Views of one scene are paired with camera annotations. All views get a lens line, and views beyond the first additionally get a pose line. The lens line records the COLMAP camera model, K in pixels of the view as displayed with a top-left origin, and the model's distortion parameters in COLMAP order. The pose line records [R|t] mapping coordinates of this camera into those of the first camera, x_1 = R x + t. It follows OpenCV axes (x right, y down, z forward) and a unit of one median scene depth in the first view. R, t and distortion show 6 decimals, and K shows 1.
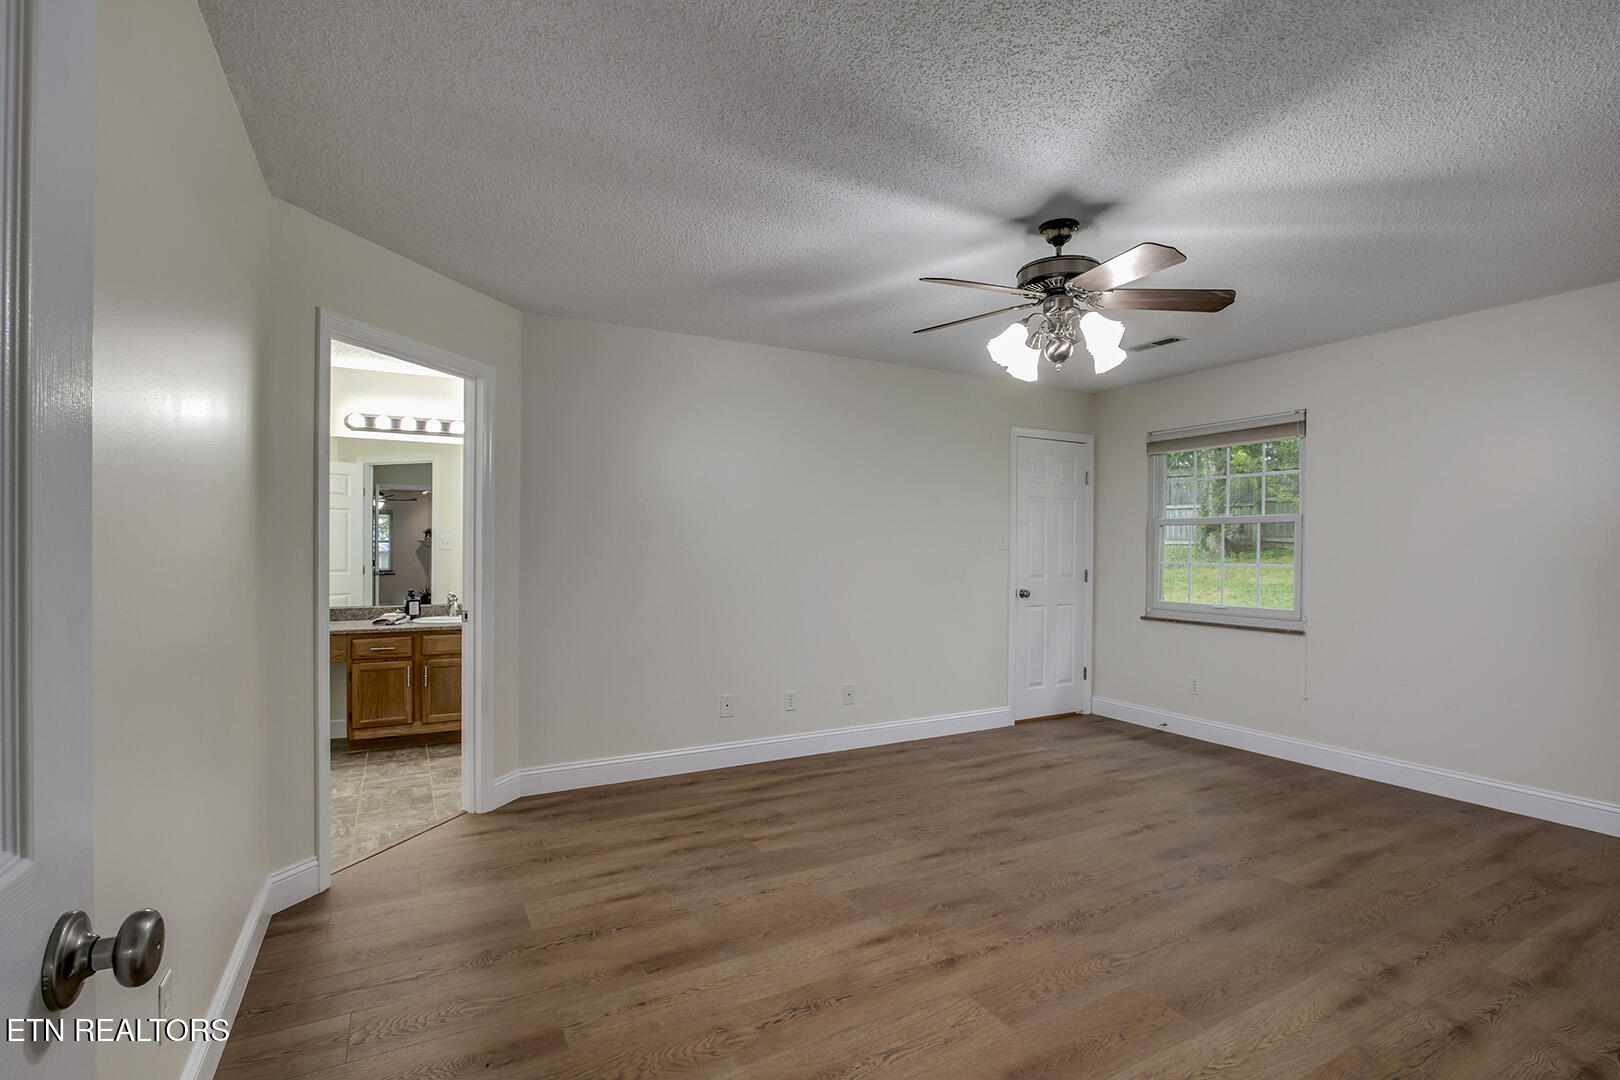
lens RADIAL K [[759.4, 0, 811.6], [0, 759.4, 543.5], [0, 0, 1]] dist [-0.029167, 0.005650]
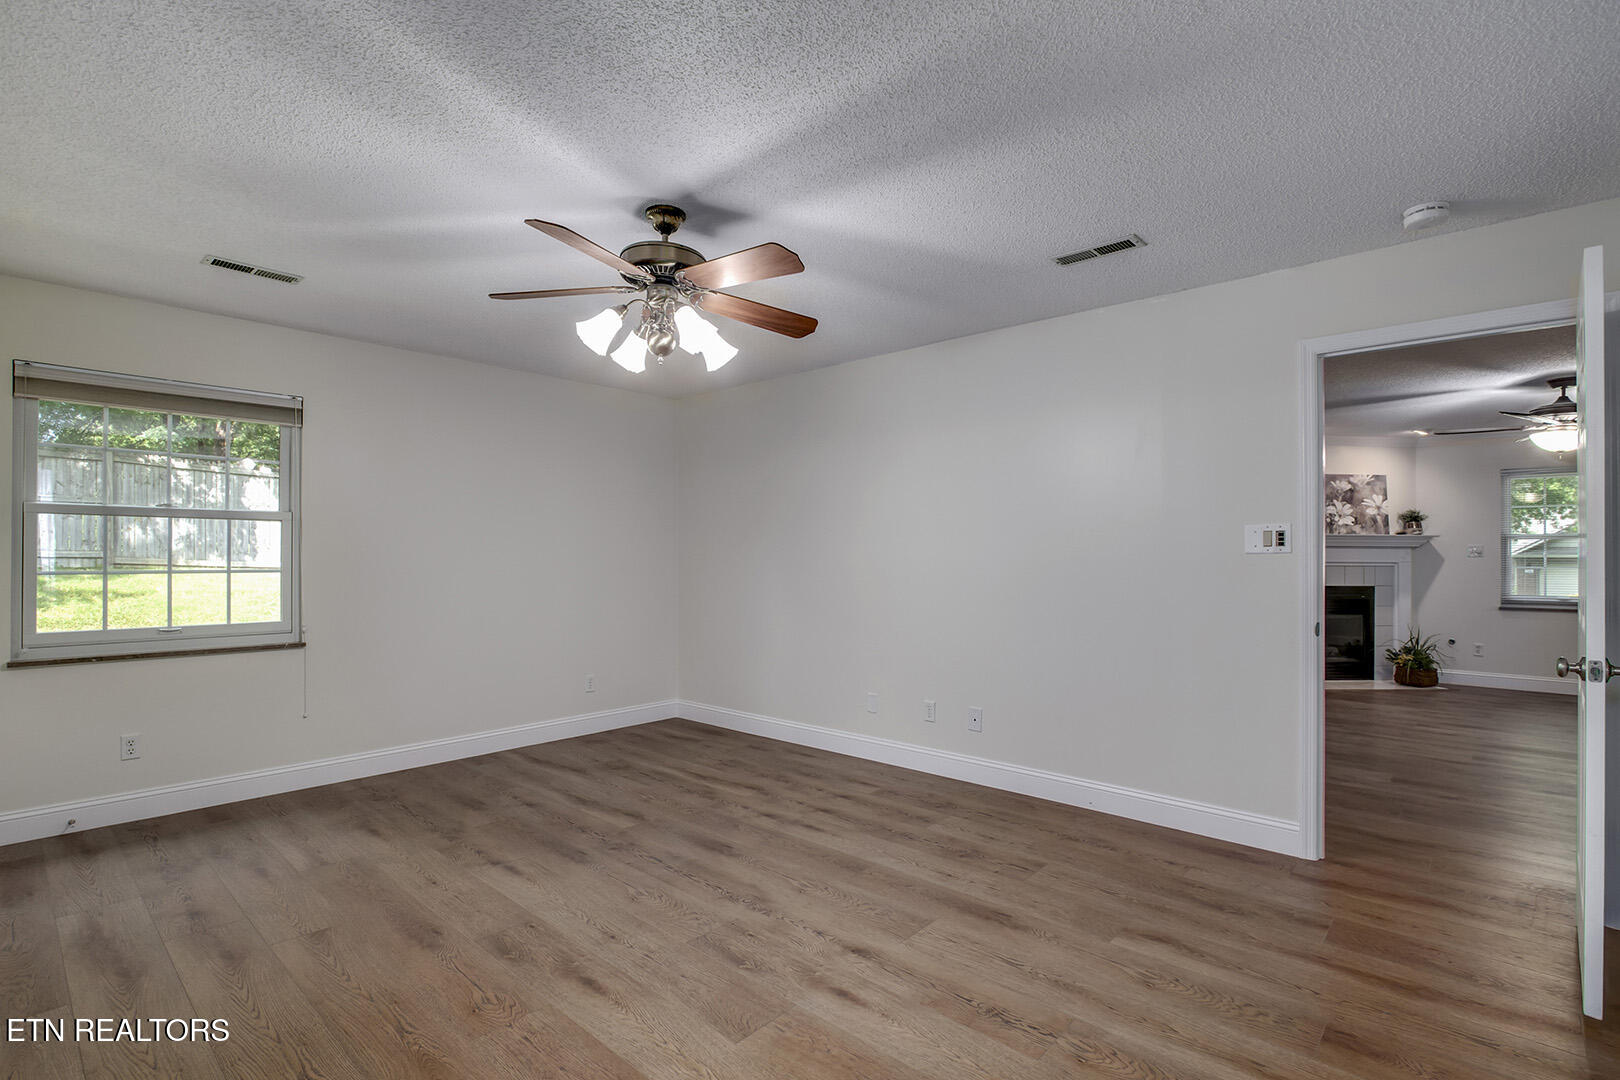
lens RADIAL K [[759.4, 0, 807.9], [0, 759.4, 546.4], [0, 0, 1]] dist [-0.029167, 0.005650]
pose [[-0.323634, 0.006322, 0.946161, -0.566877], [-0.010527, 0.999892, -0.010282, 0.005412], [-0.946124, -0.013288, -0.323533, 1.022260]]
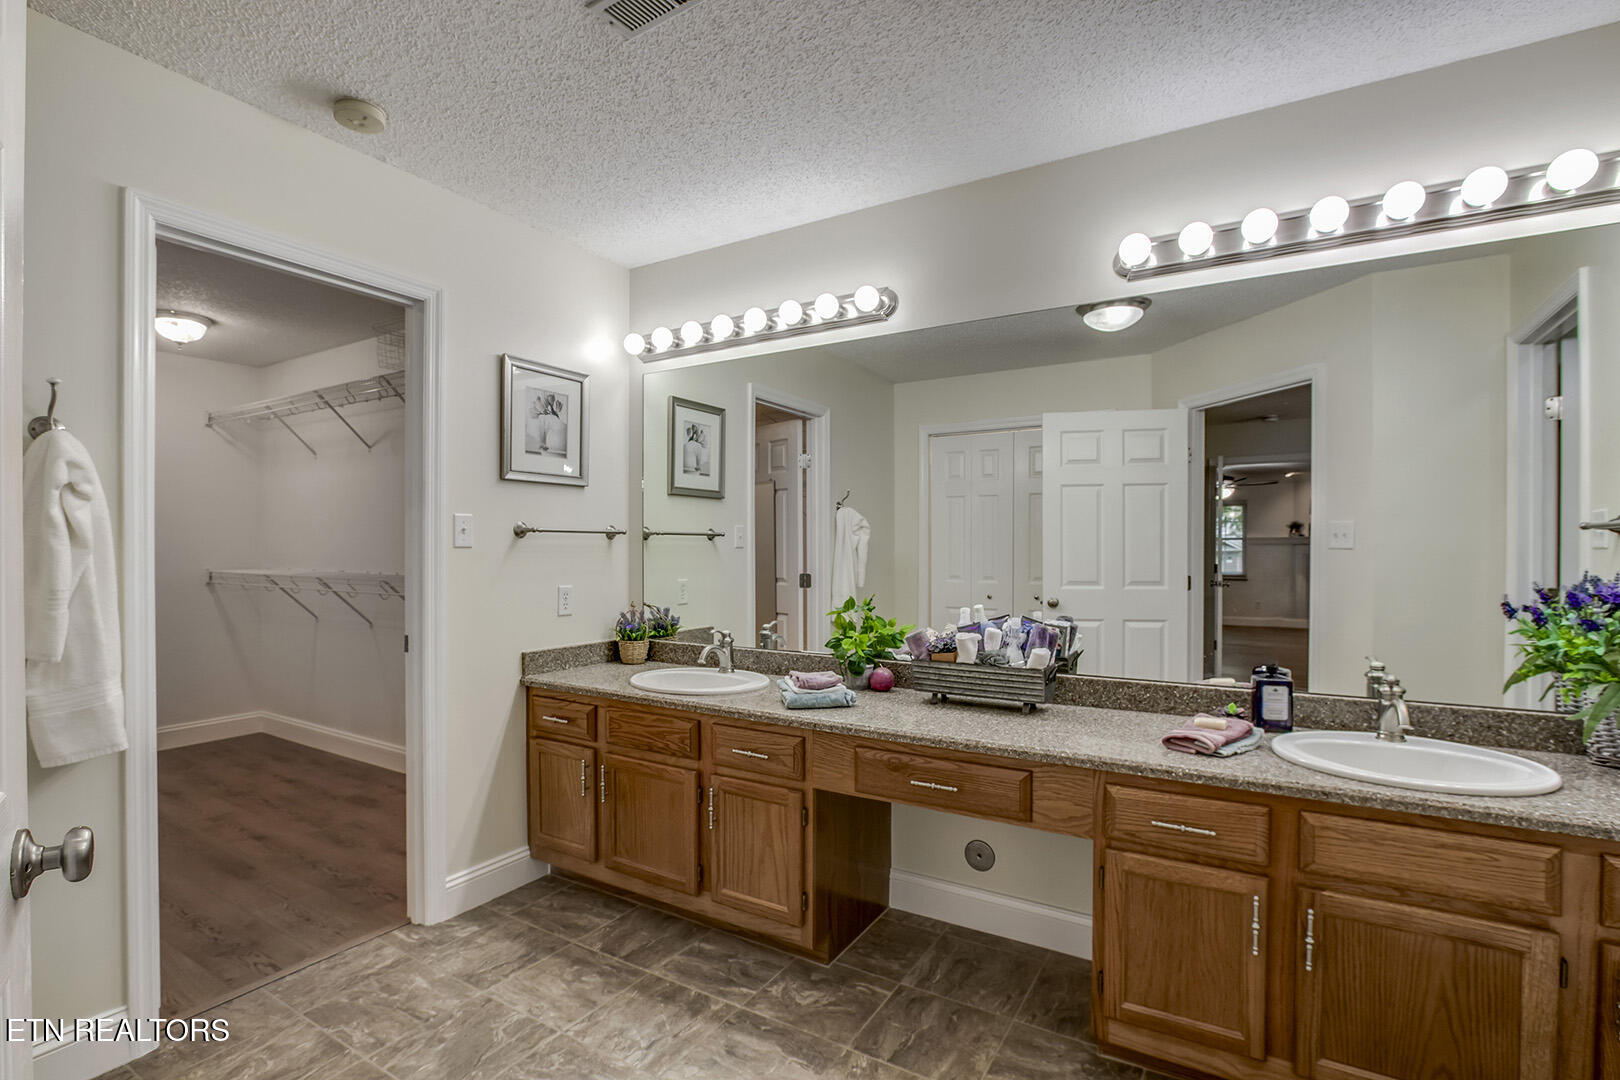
lens RADIAL K [[759.4, 0, 809.9], [0, 759.4, 546.2], [0, 0, 1]] dist [-0.029167, 0.005650]
pose [[0.507323, 0.003038, -0.861751, -0.341041], [0.001271, 0.999990, 0.004274, 0.004295], [0.861755, -0.003263, 0.507314, 0.644009]]
